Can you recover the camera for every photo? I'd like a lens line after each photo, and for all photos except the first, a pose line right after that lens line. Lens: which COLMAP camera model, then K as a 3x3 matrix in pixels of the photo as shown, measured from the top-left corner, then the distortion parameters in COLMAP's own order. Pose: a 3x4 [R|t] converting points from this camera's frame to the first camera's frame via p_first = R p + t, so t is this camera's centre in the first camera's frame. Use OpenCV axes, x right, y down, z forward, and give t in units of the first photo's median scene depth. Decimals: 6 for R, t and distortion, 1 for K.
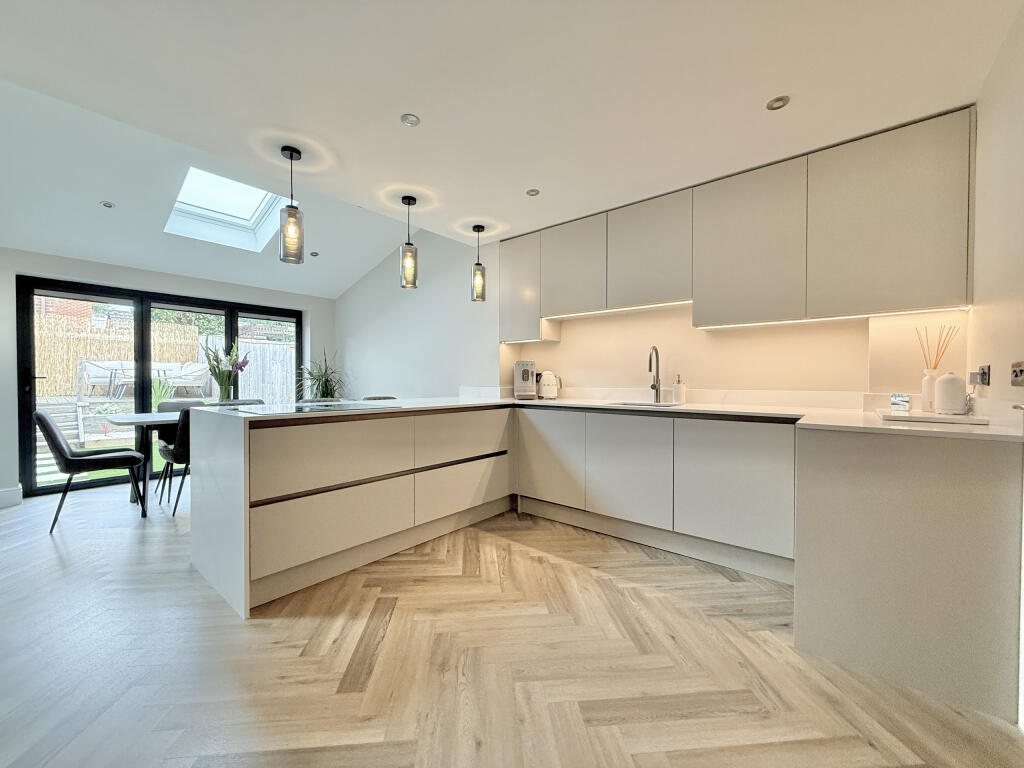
lens RADIAL K [[406.4, 0, 509.7], [0, 406.4, 385.4], [0, 0, 1]] dist [0.000159, -0.000227]
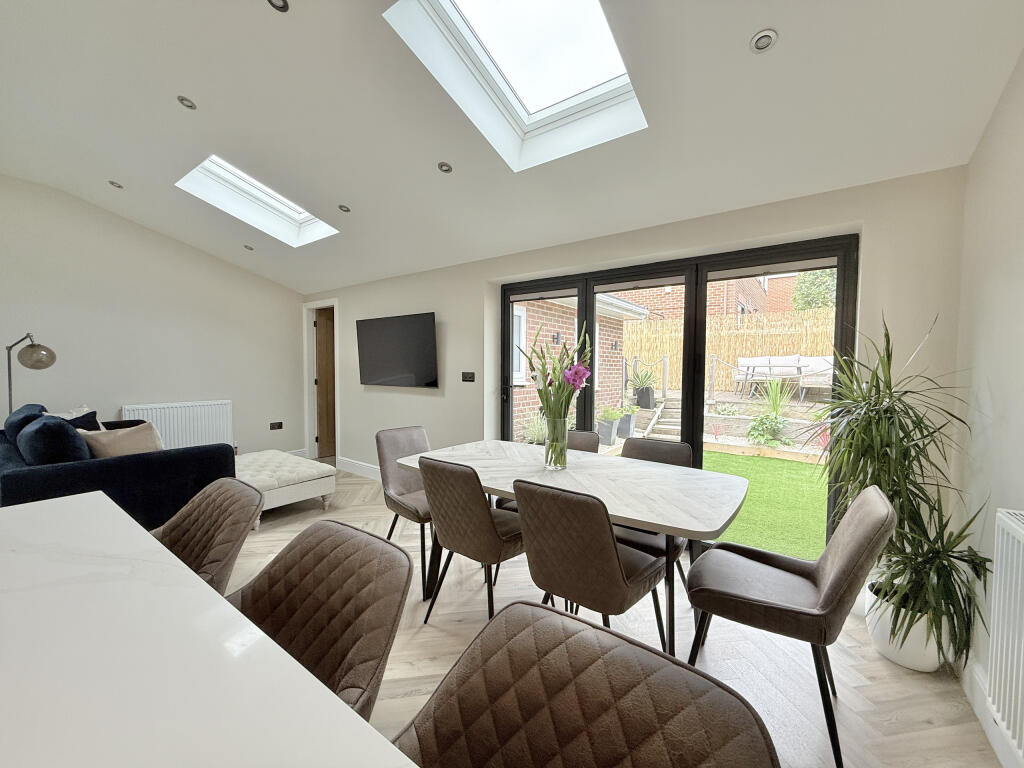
lens RADIAL K [[406.4, 0, 509.7], [0, 406.4, 385.4], [0, 0, 1]] dist [0.000159, -0.000227]
pose [[0.063046, 0.045904, -0.996954, -0.235137], [-0.018783, 0.998819, 0.044802, -0.083952], [0.997834, 0.015901, 0.063834, 1.209921]]
